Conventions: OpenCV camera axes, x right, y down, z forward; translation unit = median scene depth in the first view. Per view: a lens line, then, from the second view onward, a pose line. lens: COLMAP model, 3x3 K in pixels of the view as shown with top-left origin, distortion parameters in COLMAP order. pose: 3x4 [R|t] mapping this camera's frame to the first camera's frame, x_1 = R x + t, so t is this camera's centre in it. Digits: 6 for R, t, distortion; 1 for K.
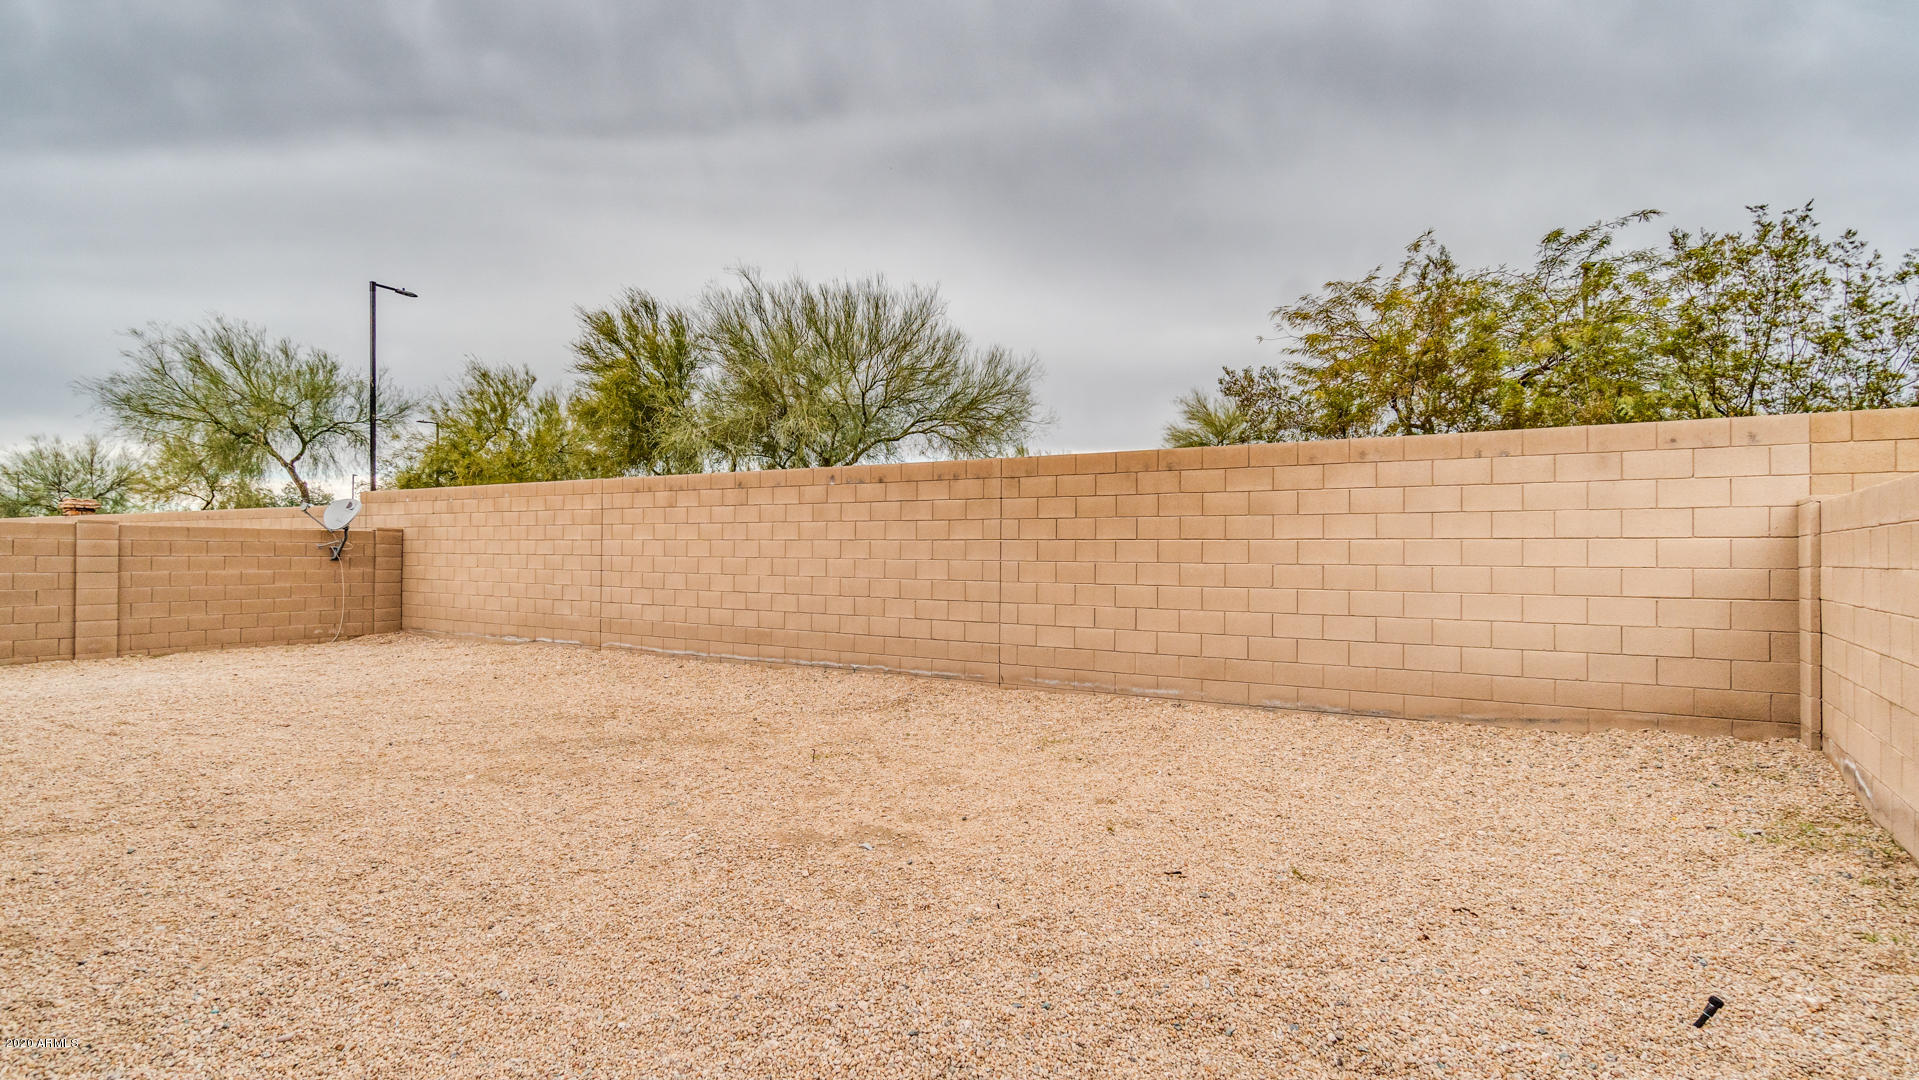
lens RADIAL K [[831.6, 0, 958.9], [0, 831.6, 535.0], [0, 0, 1]] dist [-0.017656, -0.000210]
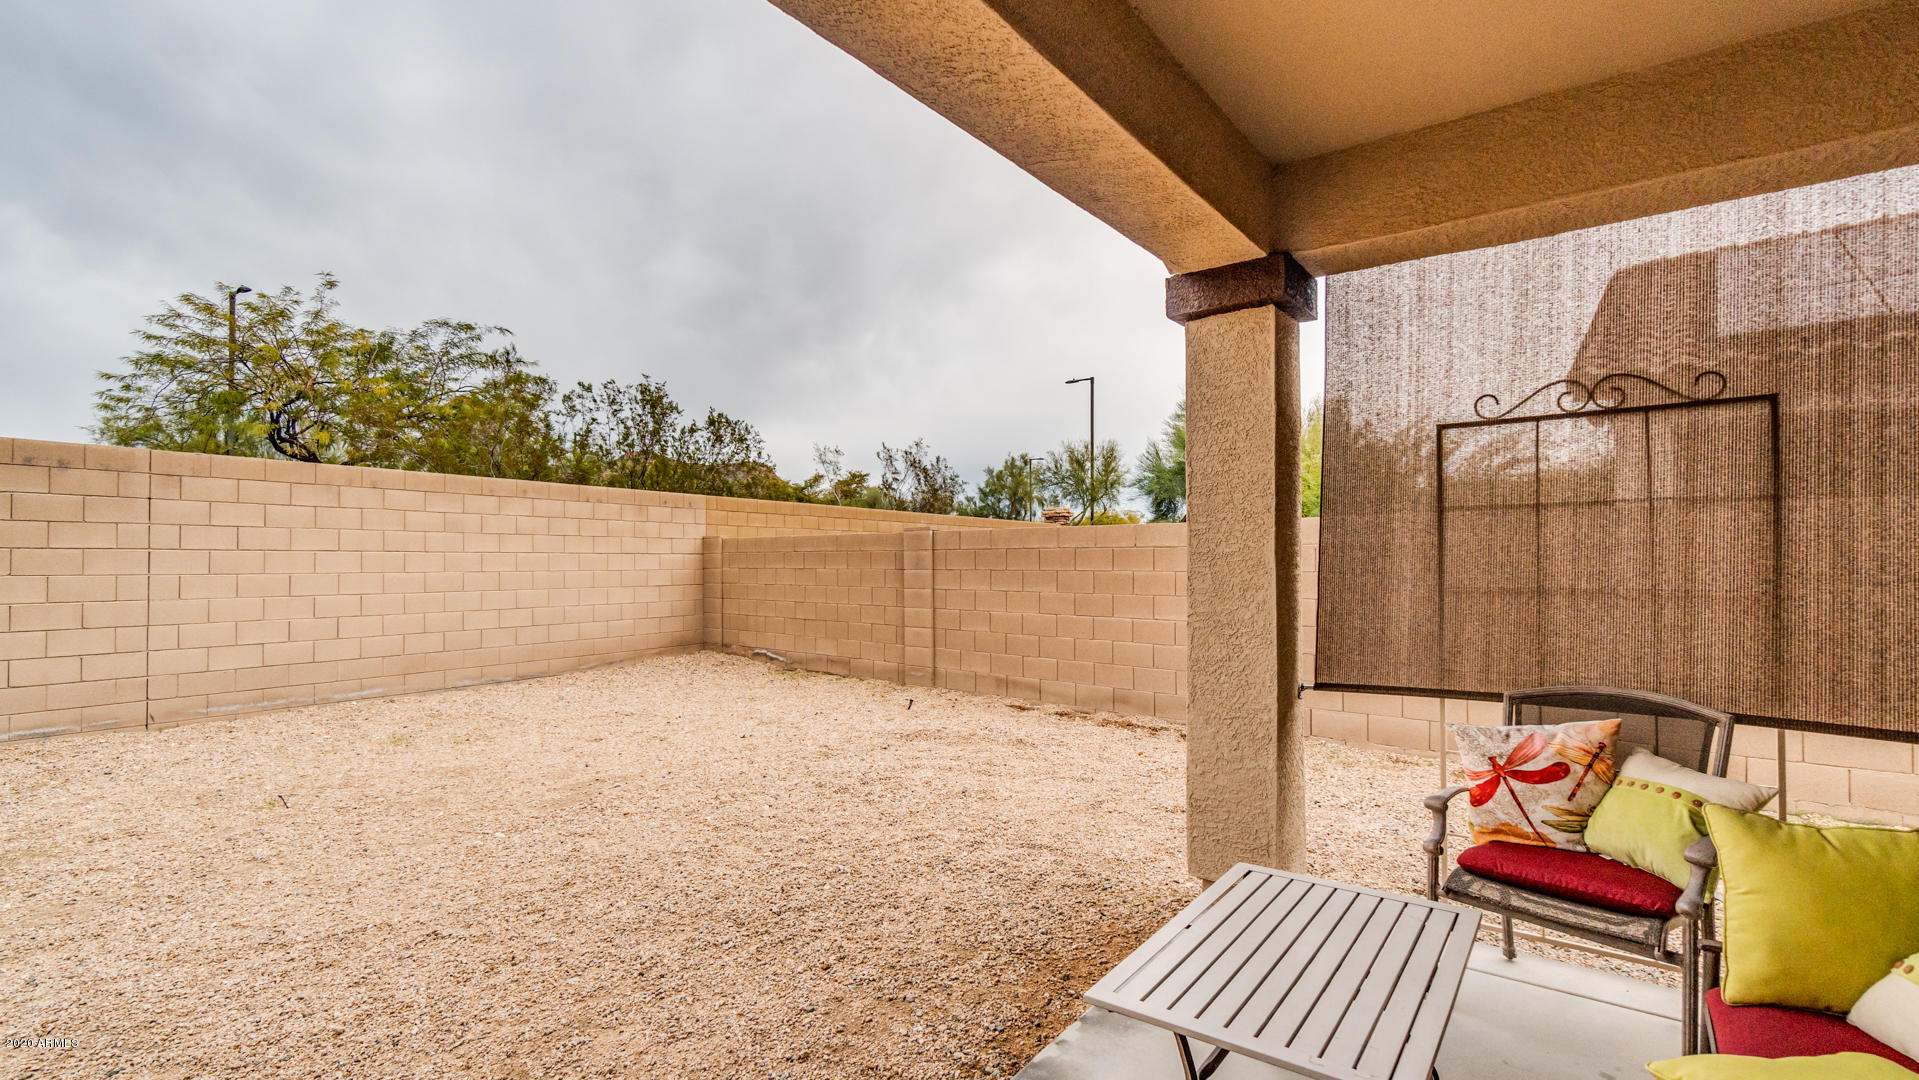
lens RADIAL K [[831.6, 0, 960.5], [0, 831.6, 550.8], [0, 0, 1]] dist [-0.017656, -0.000210]
pose [[0.049300, 0.015769, 0.998660, -0.805106], [-0.003881, 0.999871, -0.015596, 0.018909], [-0.998776, -0.003107, 0.049355, 0.183461]]
